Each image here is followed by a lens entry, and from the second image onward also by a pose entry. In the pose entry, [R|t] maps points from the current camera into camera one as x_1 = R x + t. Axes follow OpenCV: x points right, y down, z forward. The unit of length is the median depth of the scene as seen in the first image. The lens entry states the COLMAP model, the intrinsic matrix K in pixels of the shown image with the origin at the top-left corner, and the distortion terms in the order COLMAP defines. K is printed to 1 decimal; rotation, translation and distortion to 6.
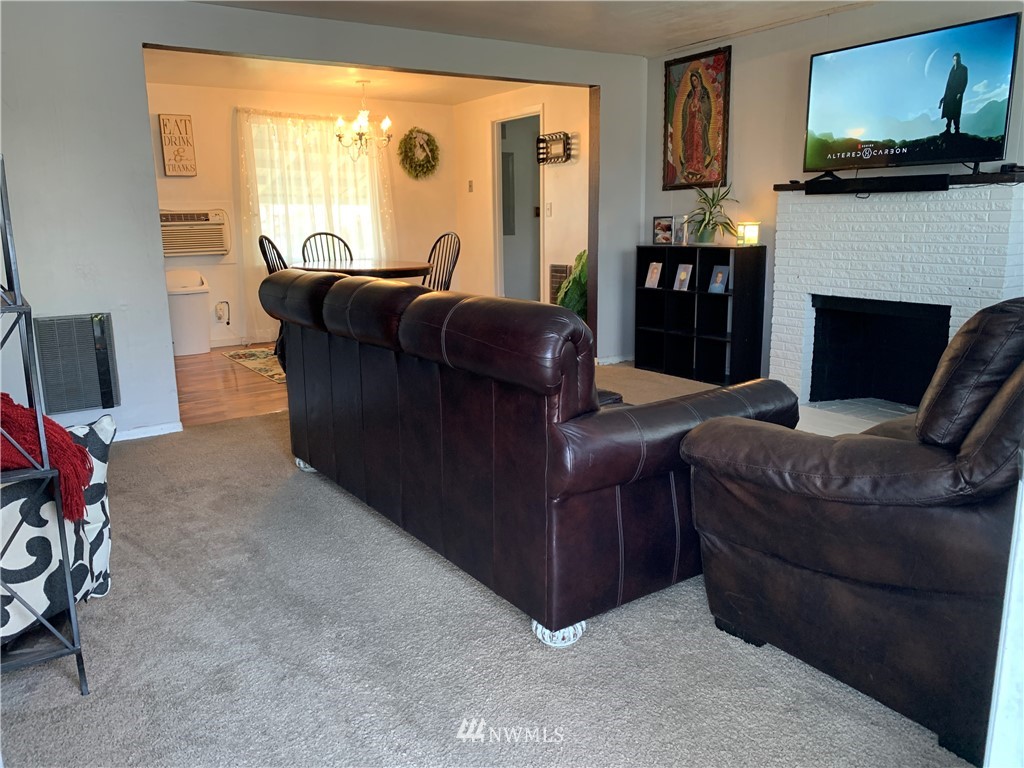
lens RADIAL K [[782.4, 0, 511.6], [0, 782.4, 379.5], [0, 0, 1]] dist [-0.008080, -0.007427]
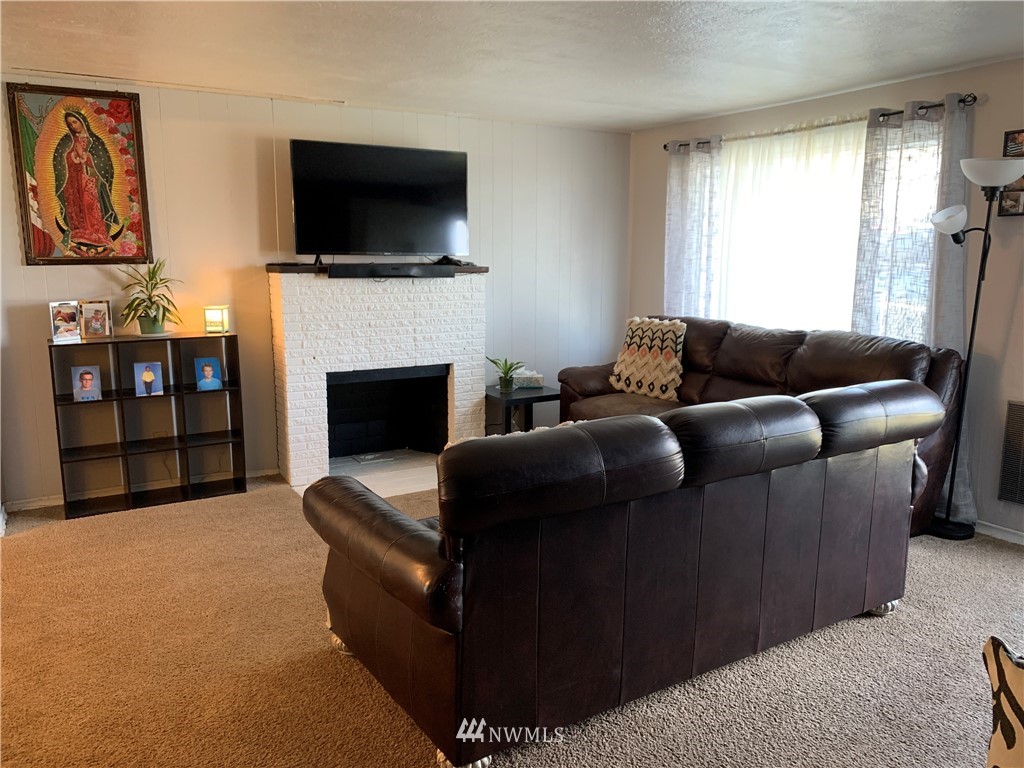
lens RADIAL K [[782.4, 0, 512.5], [0, 782.4, 390.4], [0, 0, 1]] dist [-0.008080, -0.007427]
pose [[0.042657, -0.156450, 0.986764, -0.525565], [0.199584, 0.969090, 0.145020, -0.157148], [-0.978952, 0.190757, 0.072564, 0.580303]]
